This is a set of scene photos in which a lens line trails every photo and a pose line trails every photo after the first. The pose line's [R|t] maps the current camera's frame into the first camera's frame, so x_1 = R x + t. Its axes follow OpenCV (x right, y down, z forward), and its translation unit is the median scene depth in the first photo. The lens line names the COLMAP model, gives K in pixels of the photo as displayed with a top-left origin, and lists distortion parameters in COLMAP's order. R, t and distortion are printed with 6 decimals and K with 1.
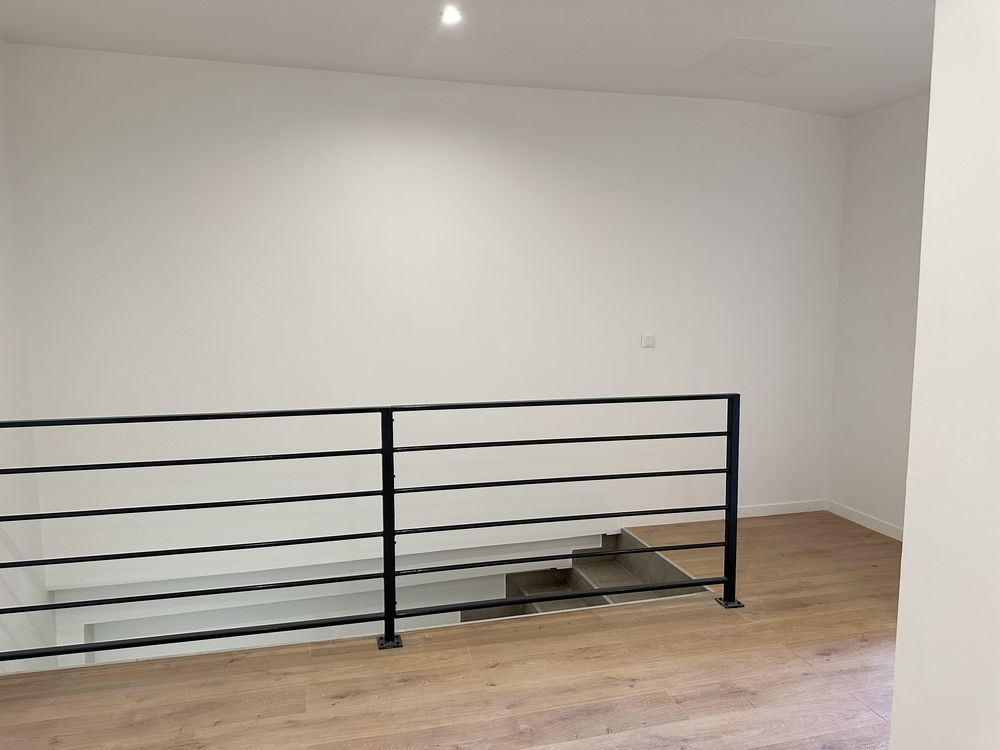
lens RADIAL K [[694.2, 0, 500.0], [0, 694.2, 375.0], [0, 0, 1]] dist [0.001933, 0.000328]
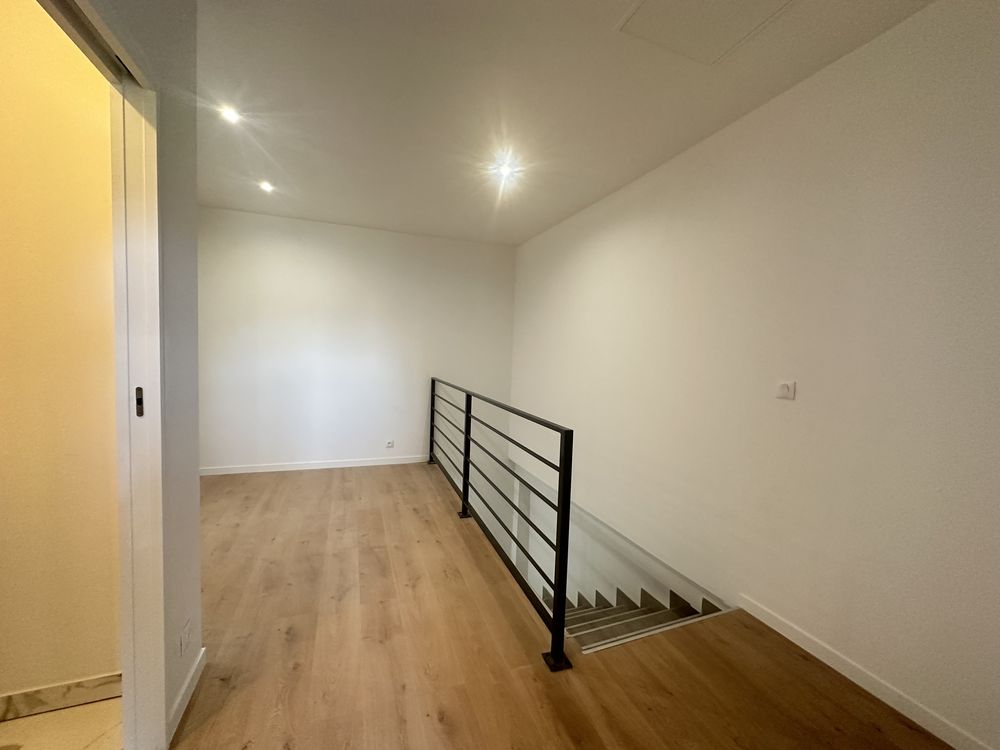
lens RADIAL K [[400.3, 0, 498.5], [0, 400.3, 375.0], [0, 0, 1]] dist [-0.004594, 0.001187]
pose [[0.104136, 0.061831, -0.992639, 0.975637], [-0.144396, 0.988431, 0.046421, -0.062345], [0.984025, 0.138499, 0.111860, 0.979322]]
